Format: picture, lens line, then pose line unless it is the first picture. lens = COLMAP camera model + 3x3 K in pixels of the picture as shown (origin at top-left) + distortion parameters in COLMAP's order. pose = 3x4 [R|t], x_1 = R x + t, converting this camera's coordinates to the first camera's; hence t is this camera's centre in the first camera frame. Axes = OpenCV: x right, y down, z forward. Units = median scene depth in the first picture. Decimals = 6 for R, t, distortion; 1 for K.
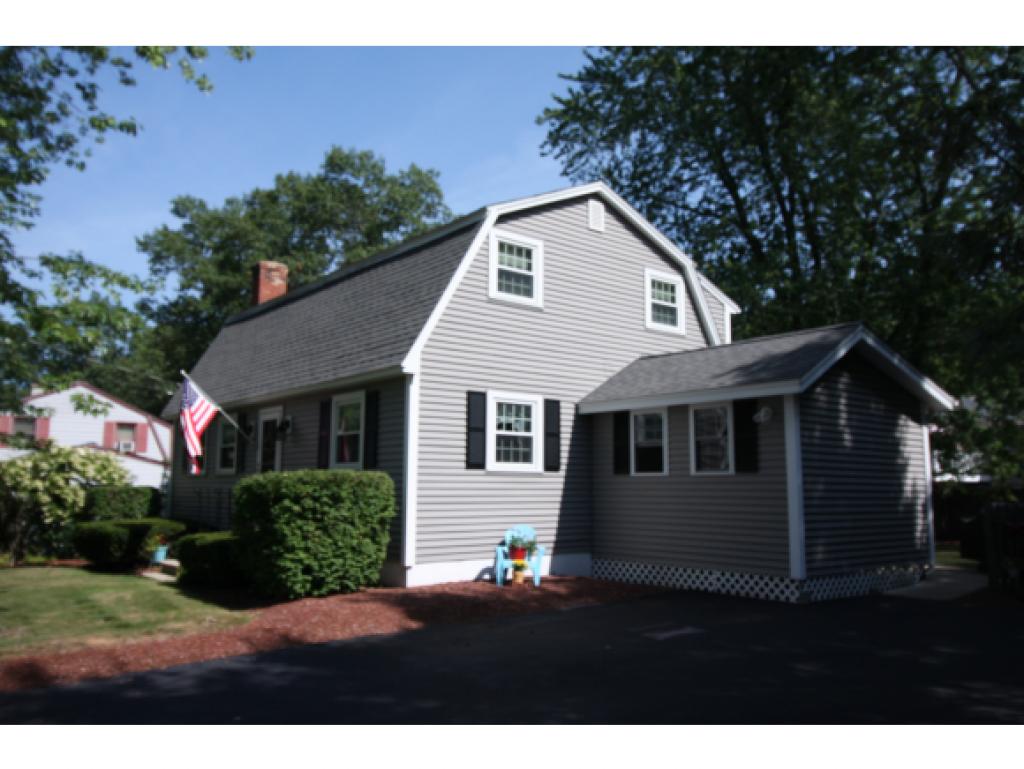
lens RADIAL K [[835.8, 0, 511.5], [0, 835.8, 385.0], [0, 0, 1]] dist [0.007201, 0.004322]
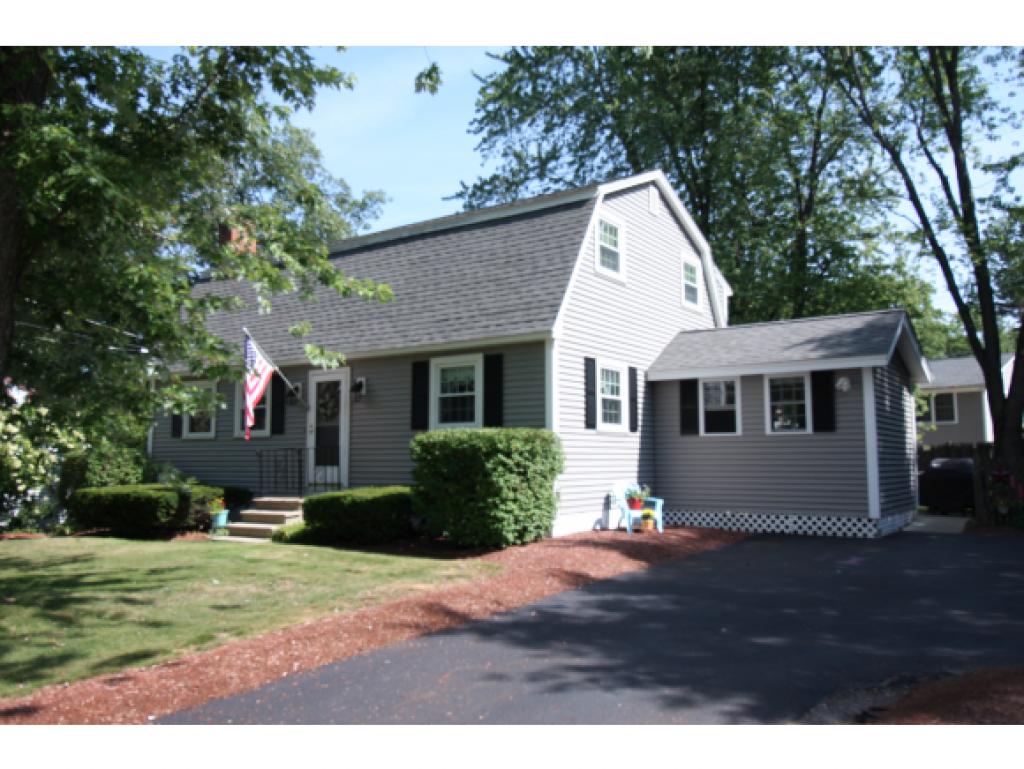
lens RADIAL K [[835.8, 0, 505.2], [0, 835.8, 384.2], [0, 0, 1]] dist [0.007201, 0.004322]
pose [[0.958138, 0.019778, 0.285623, -0.461649], [-0.028479, 0.999247, 0.026342, 0.017128], [-0.284887, -0.033373, 0.957980, -0.007211]]
